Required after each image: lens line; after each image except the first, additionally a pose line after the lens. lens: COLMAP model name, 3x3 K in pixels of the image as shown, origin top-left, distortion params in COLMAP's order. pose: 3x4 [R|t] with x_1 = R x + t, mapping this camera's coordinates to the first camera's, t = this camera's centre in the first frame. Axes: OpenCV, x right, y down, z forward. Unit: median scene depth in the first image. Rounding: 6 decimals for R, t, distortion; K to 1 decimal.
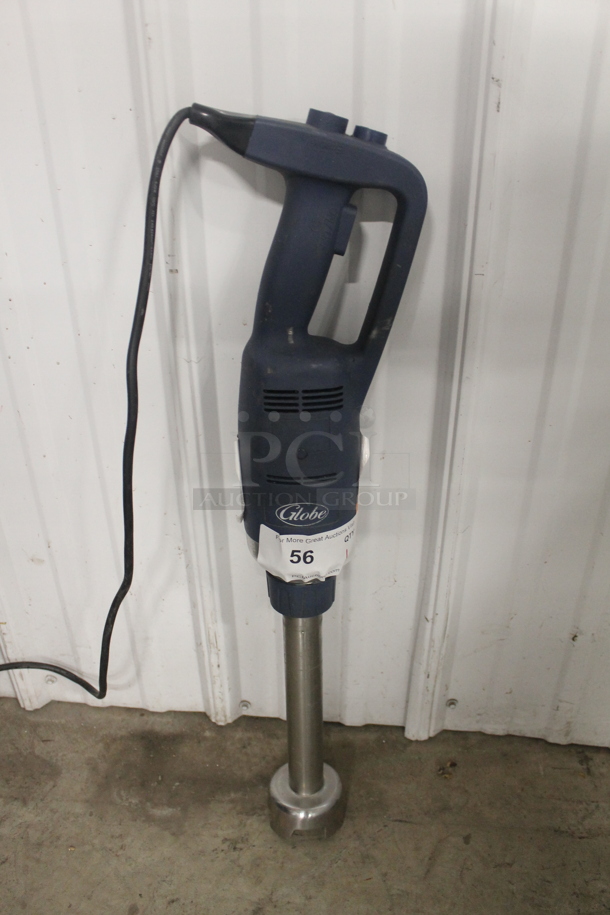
lens RADIAL K [[761.0, 0, 312.2], [0, 761.0, 457.3], [0, 0, 1]] dist [-0.157179, 0.097844]
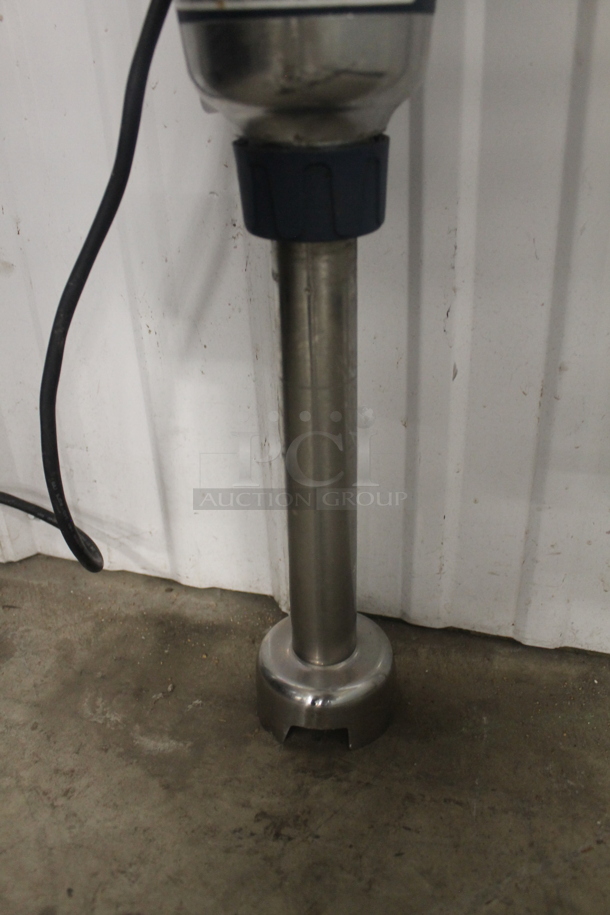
lens RADIAL K [[761.0, 0, 304.3], [0, 761.0, 450.0], [0, 0, 1]] dist [-0.157179, 0.097844]
pose [[0.972162, 0.075987, -0.221647, 0.000103], [-0.086707, 0.995469, -0.039030, 0.285476], [0.217677, 0.057162, 0.974346, 0.494036]]
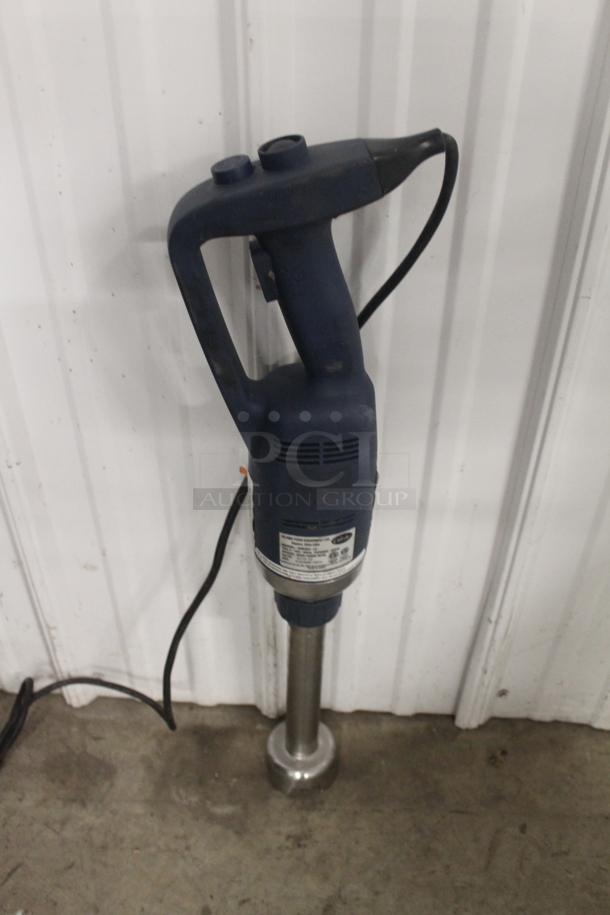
lens RADIAL K [[761.0, 0, 305.7], [0, 761.0, 457.0], [0, 0, 1]] dist [-0.157179, 0.097844]
pose [[0.999489, -0.007651, 0.031045, -0.119202], [0.004636, 0.995367, 0.096039, -0.096531], [-0.031636, -0.095846, 0.994893, 0.036255]]
